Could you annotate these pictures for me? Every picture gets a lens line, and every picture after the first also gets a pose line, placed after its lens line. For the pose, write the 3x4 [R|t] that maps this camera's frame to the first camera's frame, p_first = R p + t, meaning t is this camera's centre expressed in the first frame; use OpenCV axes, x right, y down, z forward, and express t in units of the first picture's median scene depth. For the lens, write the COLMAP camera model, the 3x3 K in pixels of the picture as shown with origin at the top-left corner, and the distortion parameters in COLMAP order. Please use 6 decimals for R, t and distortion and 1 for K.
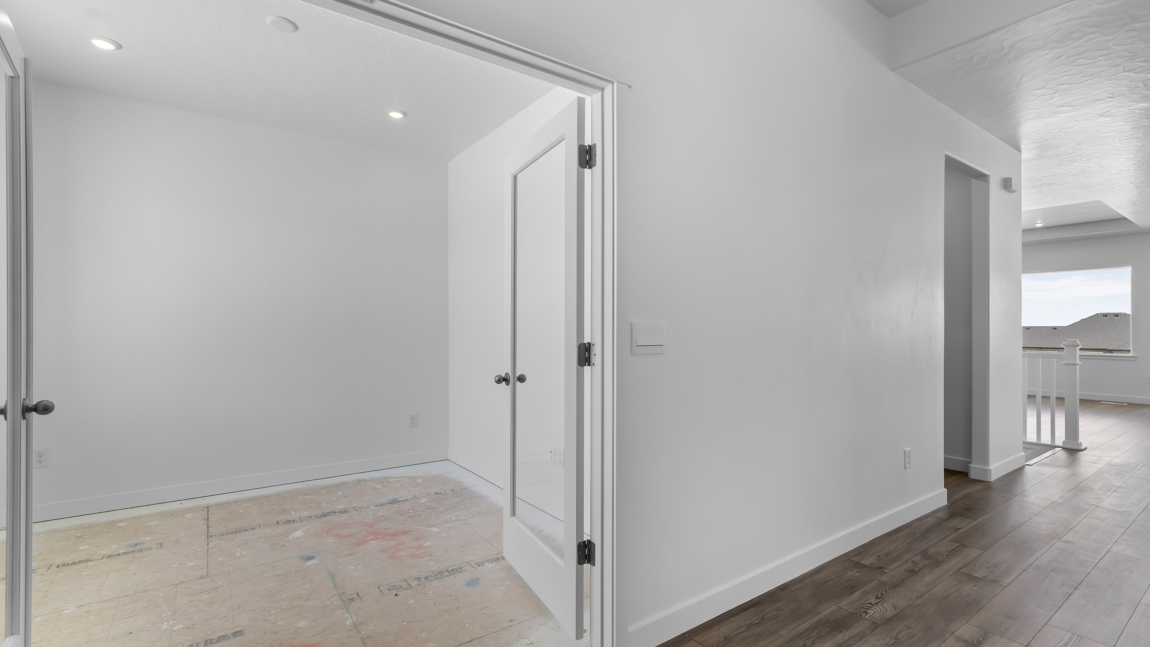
lens RADIAL K [[521.3, 0, 572.1], [0, 521.3, 329.2], [0, 0, 1]] dist [0.002205, -0.000760]
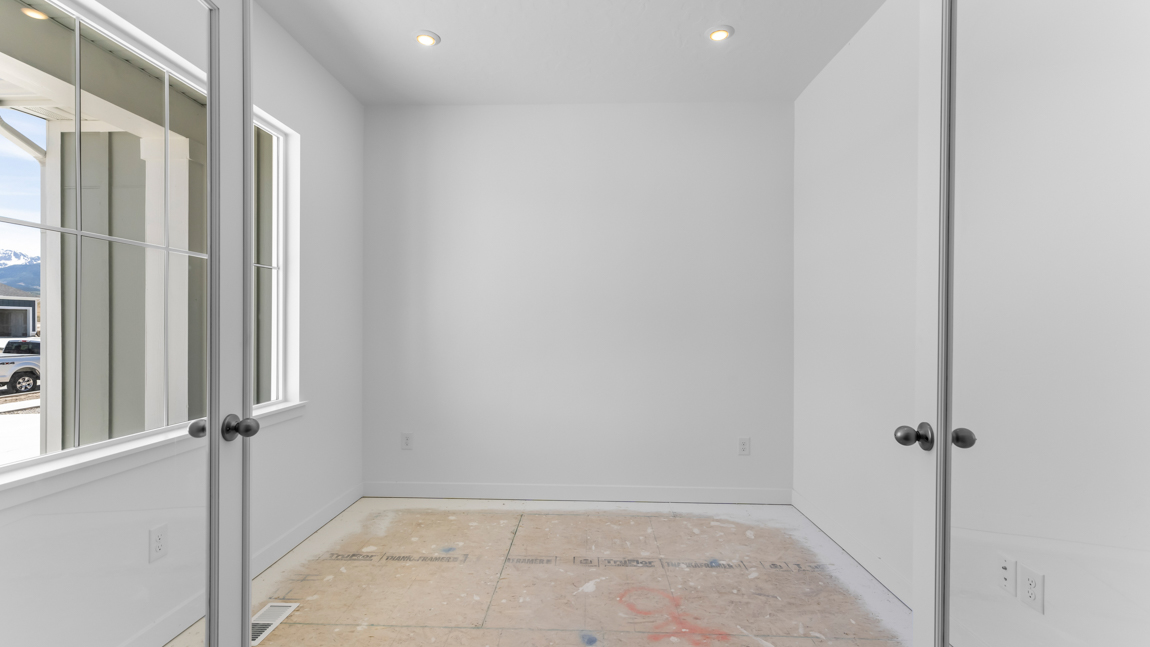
lens RADIAL K [[521.3, 0, 564.7], [0, 521.3, 329.5], [0, 0, 1]] dist [0.002205, -0.000760]
pose [[0.798194, 0.006284, -0.602367, -0.074678], [-0.002338, 0.999970, 0.007335, -0.002169], [0.602395, -0.004446, 0.798185, 0.316292]]
